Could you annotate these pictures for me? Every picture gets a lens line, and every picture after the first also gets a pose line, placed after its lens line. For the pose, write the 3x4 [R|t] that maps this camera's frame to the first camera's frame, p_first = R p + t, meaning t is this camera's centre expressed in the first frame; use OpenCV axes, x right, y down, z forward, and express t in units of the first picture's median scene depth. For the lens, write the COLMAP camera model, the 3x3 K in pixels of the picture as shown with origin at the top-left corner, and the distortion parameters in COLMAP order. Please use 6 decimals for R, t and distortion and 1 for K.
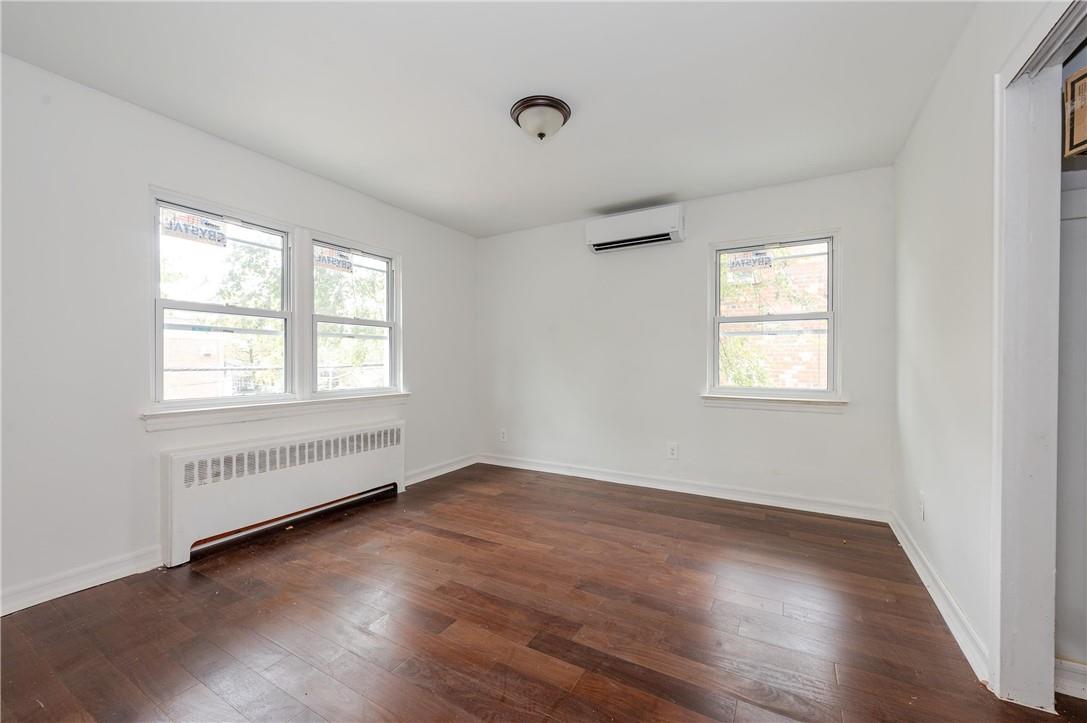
lens RADIAL K [[434.7, 0, 548.0], [0, 434.7, 365.9], [0, 0, 1]] dist [0.001782, 0.000026]
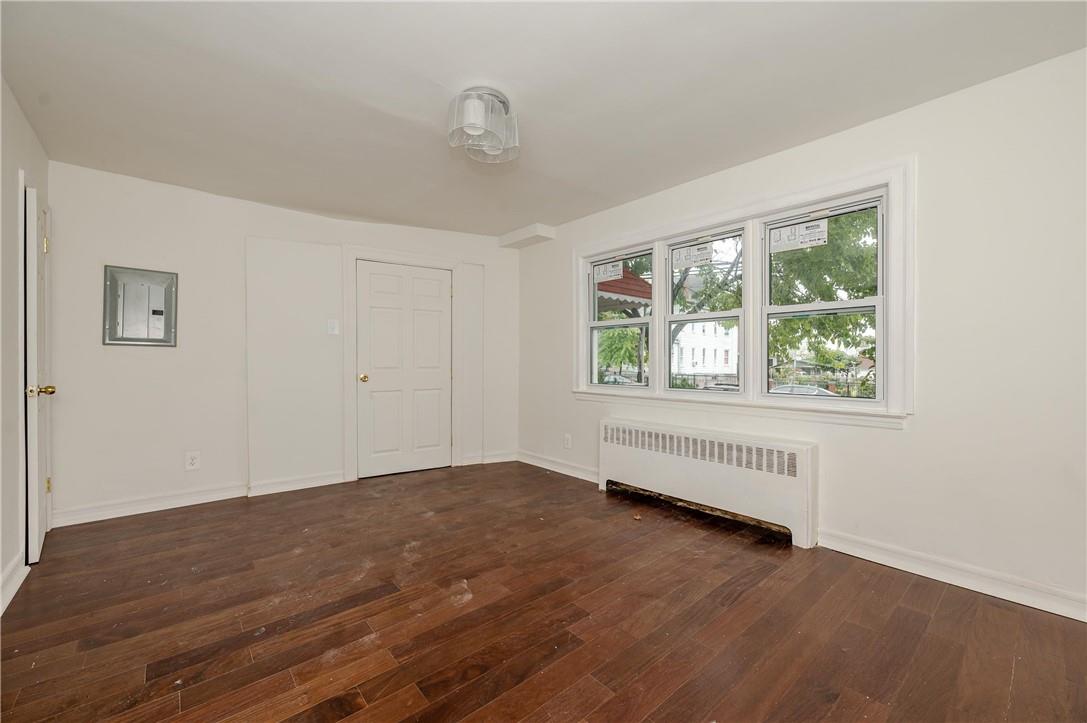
lens RADIAL K [[434.7, 0, 538.3], [0, 434.7, 361.6], [0, 0, 1]] dist [0.001782, 0.000026]
pose [[-0.330629, -0.000823, -0.943760, 0.470463], [-0.011125, 0.999934, 0.003026, -0.003399], [0.943695, 0.011500, -0.330616, 0.860779]]
